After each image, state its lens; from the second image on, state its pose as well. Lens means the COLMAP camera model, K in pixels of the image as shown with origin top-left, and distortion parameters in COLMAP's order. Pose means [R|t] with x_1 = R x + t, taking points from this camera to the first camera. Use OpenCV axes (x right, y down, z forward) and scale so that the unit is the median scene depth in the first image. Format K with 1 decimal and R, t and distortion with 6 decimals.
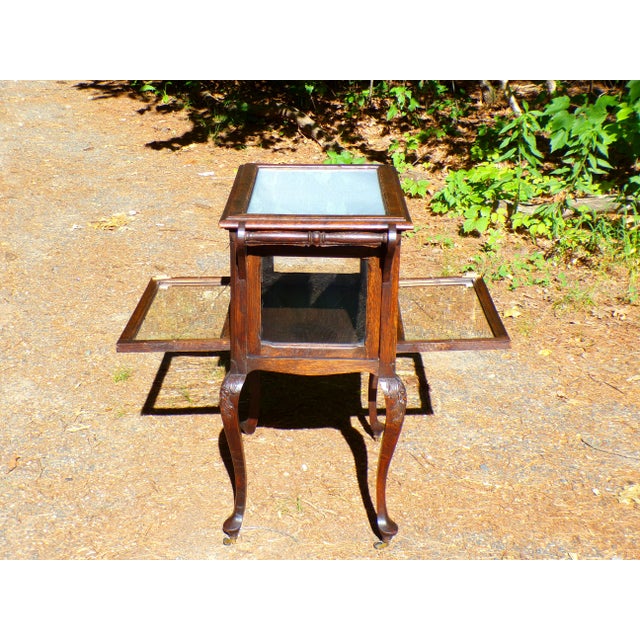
lens RADIAL K [[1111.3, 0, 319.0], [0, 1111.3, 337.8], [0, 0, 1]] dist [0.144774, 0.680528]
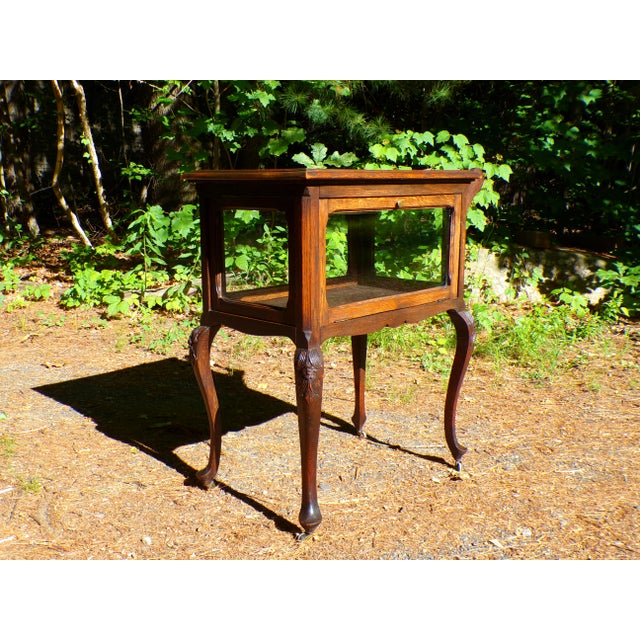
lens RADIAL K [[720.6, 0, 319.2], [0, 720.6, 336.8], [0, 0, 1]] dist [0.018295, -0.033977]
pose [[0.820653, -0.124796, 0.557633, -0.124254], [0.196196, 0.978074, -0.069848, 0.022676], [-0.536689, 0.166727, 0.827144, 0.325370]]
